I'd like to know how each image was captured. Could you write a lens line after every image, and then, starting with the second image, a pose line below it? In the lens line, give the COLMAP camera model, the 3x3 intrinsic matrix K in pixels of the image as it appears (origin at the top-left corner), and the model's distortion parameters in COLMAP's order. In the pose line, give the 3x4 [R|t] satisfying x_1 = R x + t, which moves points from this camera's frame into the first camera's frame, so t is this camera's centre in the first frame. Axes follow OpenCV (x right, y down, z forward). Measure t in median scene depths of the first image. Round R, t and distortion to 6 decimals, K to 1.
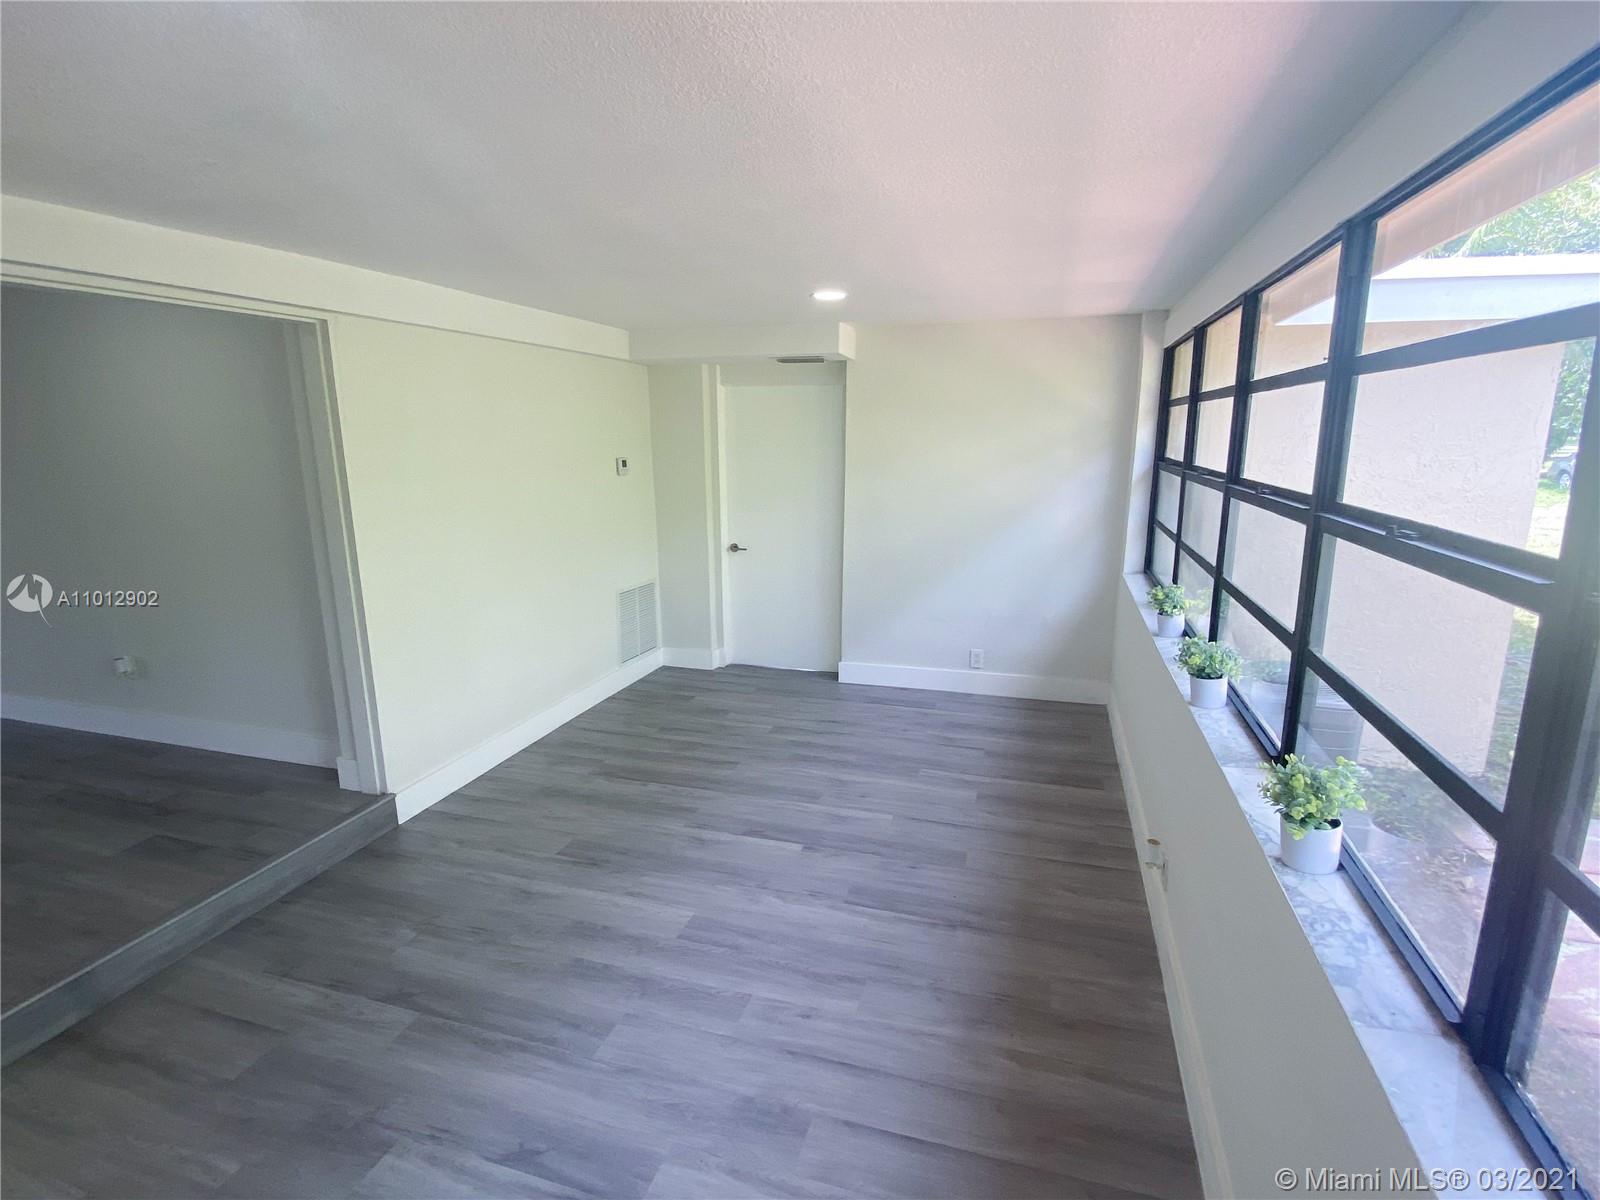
lens RADIAL K [[779.9, 0, 797.4], [0, 779.9, 600.4], [0, 0, 1]] dist [-0.001851, -0.000103]
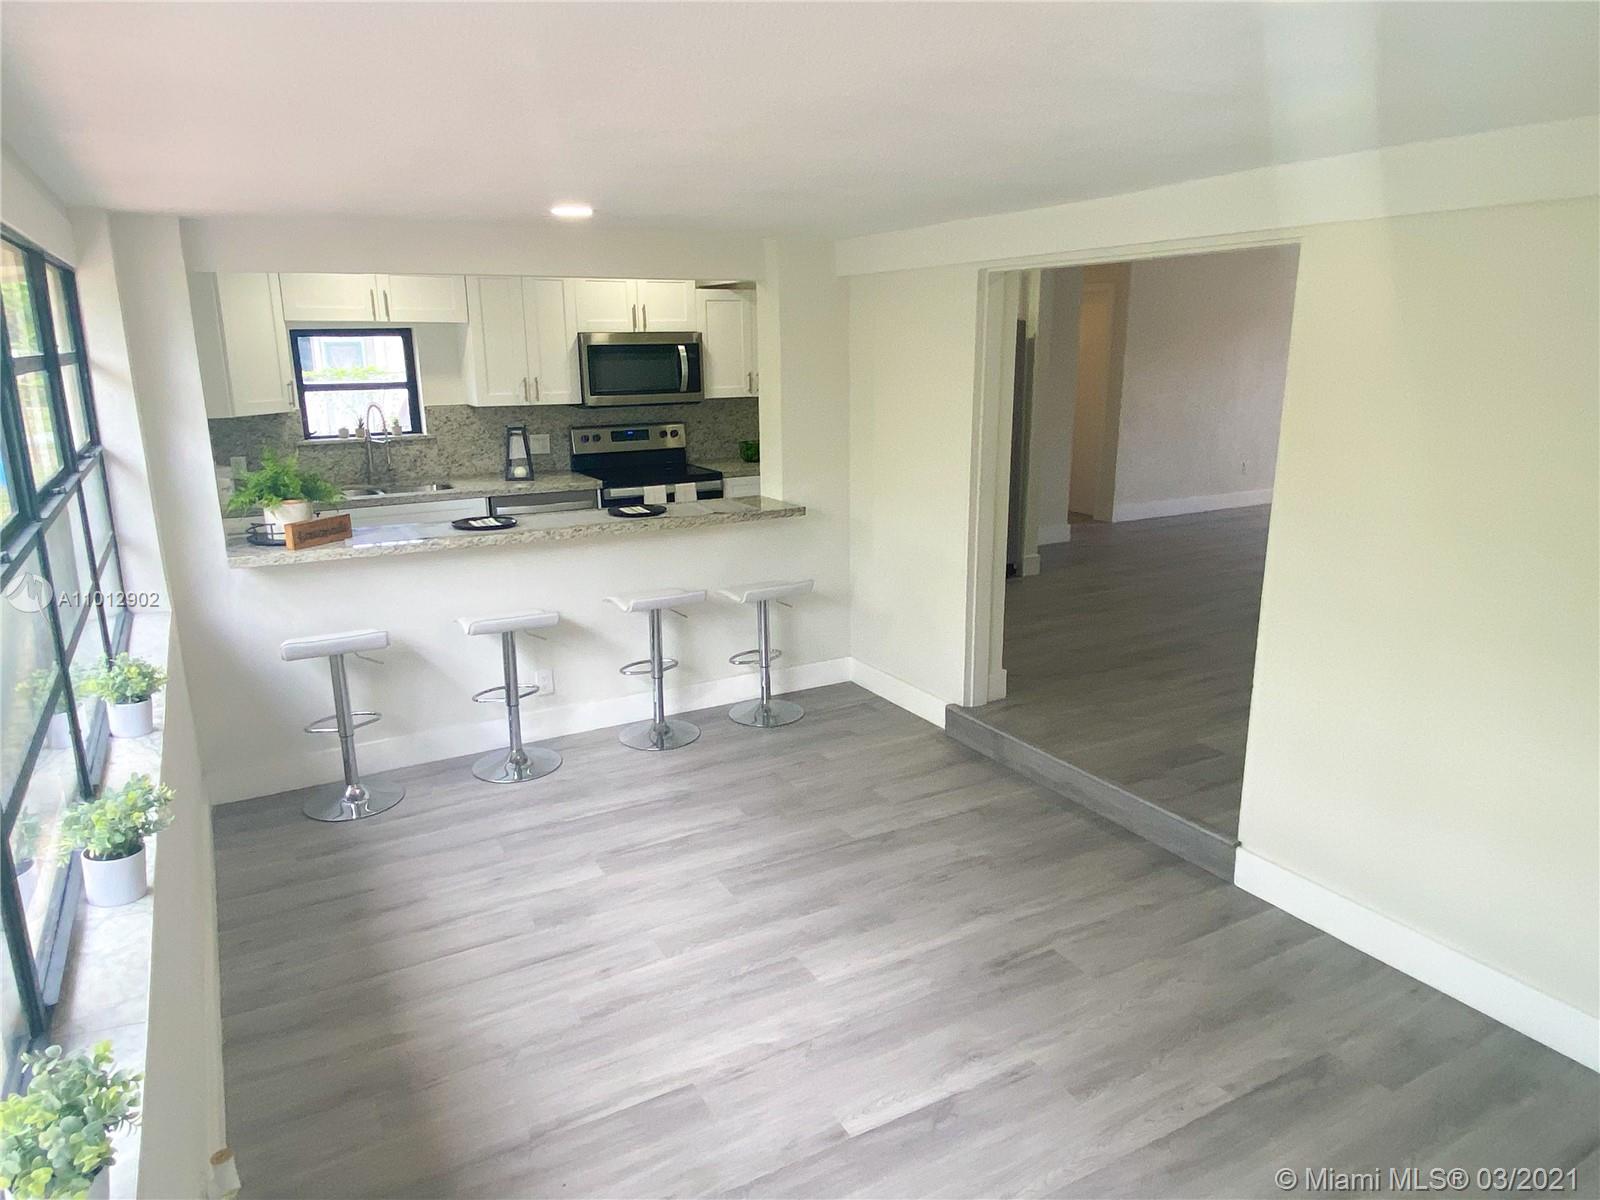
lens RADIAL K [[1038.6, 0, 798.1], [0, 1038.6, 602.7], [0, 0, 1]] dist [0.006489, -0.000273]
pose [[-0.691999, 0.192054, -0.695883, 0.561685], [-0.136194, 0.911919, 0.387111, -0.380607], [0.708935, 0.362655, -0.604890, 1.479718]]
